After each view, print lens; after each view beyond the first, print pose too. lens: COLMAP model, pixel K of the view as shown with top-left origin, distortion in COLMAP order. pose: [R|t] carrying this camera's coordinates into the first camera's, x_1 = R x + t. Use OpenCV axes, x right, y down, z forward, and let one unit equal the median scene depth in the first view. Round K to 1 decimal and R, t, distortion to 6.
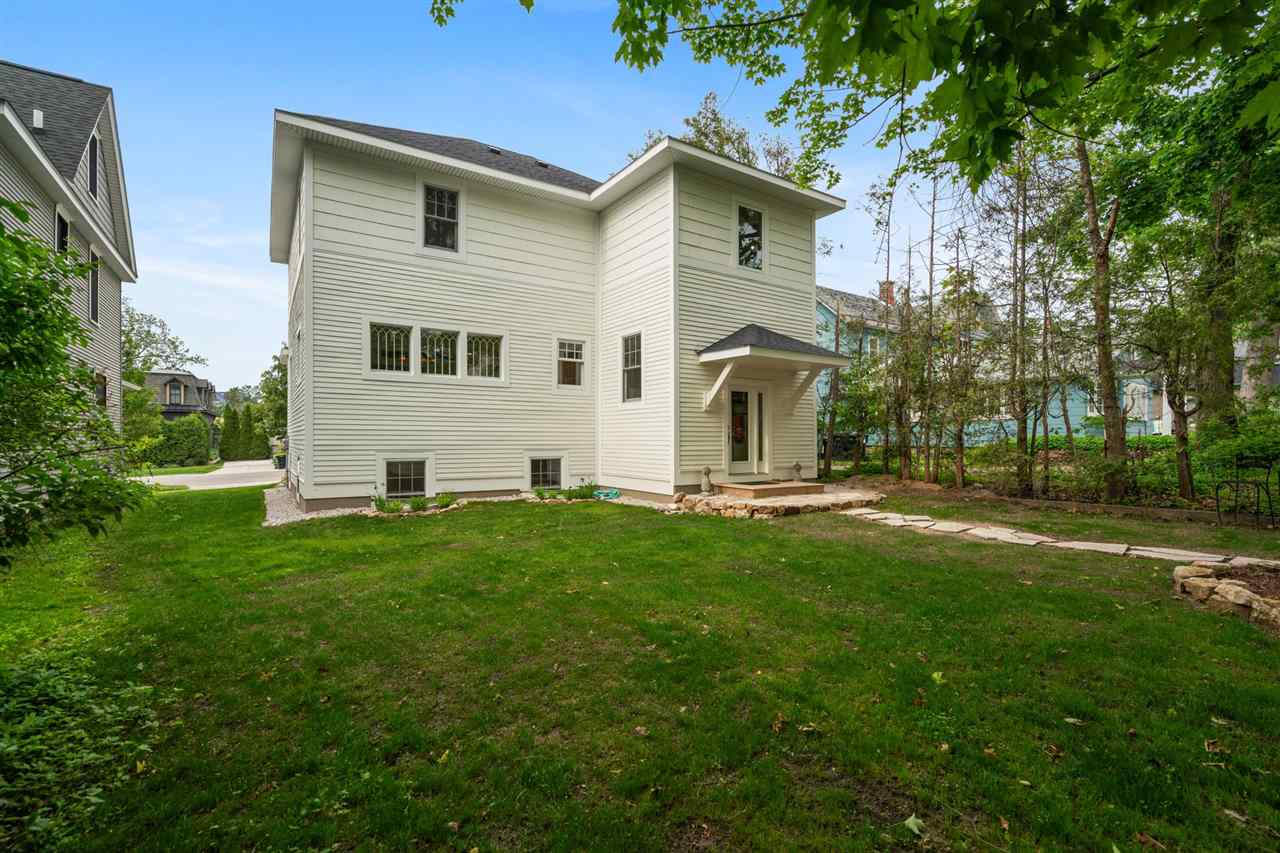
lens RADIAL K [[597.3, 0, 642.8], [0, 597.3, 429.7], [0, 0, 1]] dist [0.022136, 0.000252]
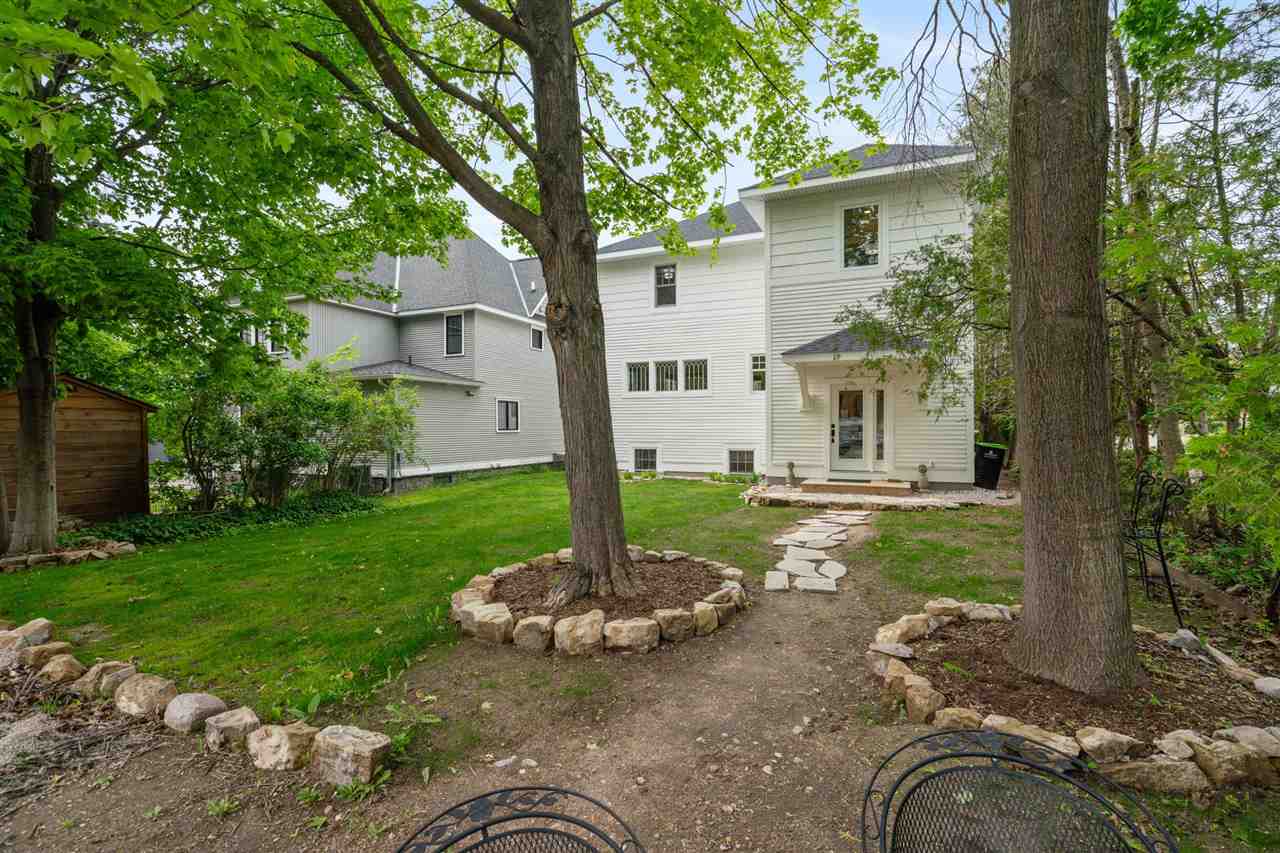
lens RADIAL K [[597.3, 0, 647.2], [0, 597.3, 427.5], [0, 0, 1]] dist [0.022136, 0.000252]
pose [[0.544635, -0.000902, -0.838673, 0.823766], [0.015239, 0.999845, 0.008821, -0.014515], [0.838535, -0.017584, 0.544564, 0.147244]]
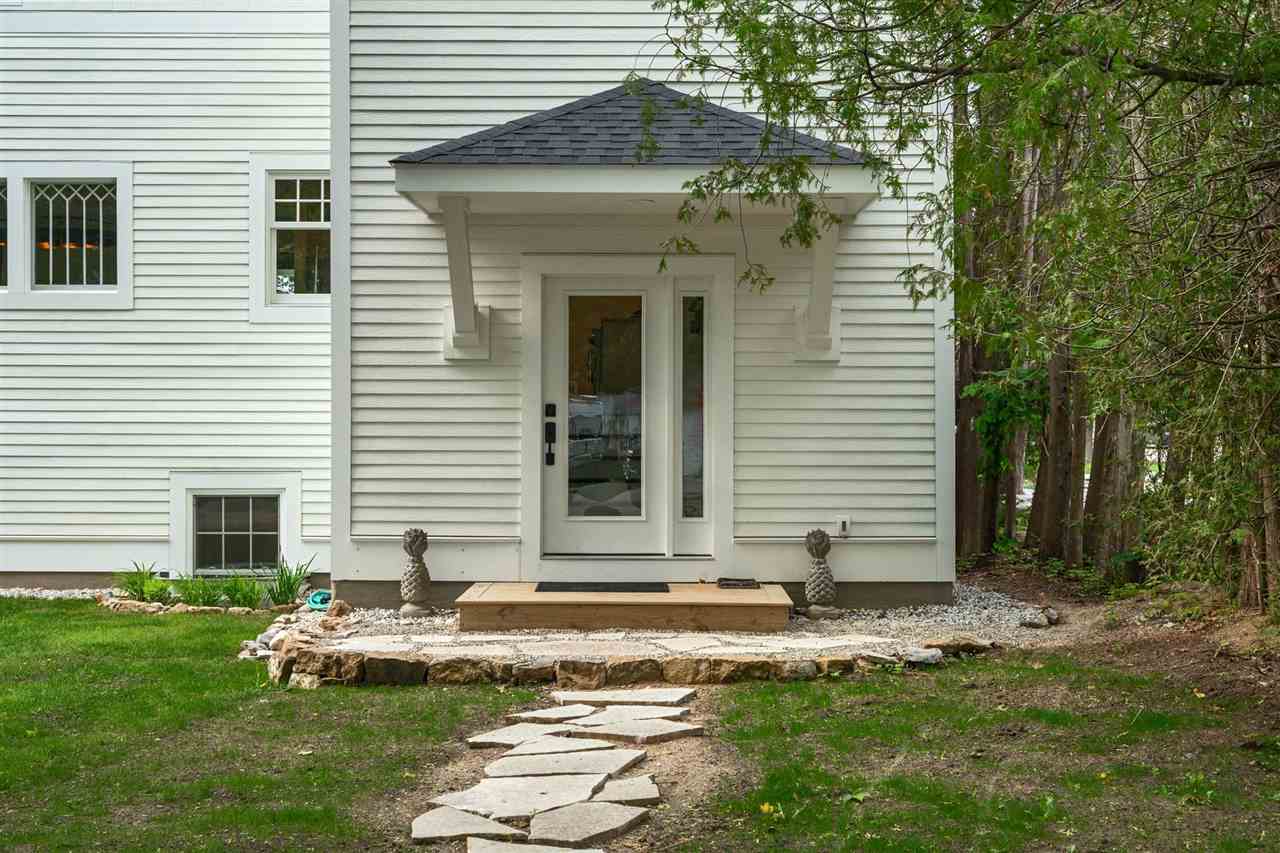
lens RADIAL K [[1777.6, 0, 636.0], [0, 1777.6, 423.2], [0, 0, 1]] dist [0.023001, 0.000000]
pose [[0.828808, -0.000455, -0.559533, 0.698884], [0.007217, 0.999925, 0.009877, -0.005473], [0.559487, -0.012224, 0.828749, 0.220902]]
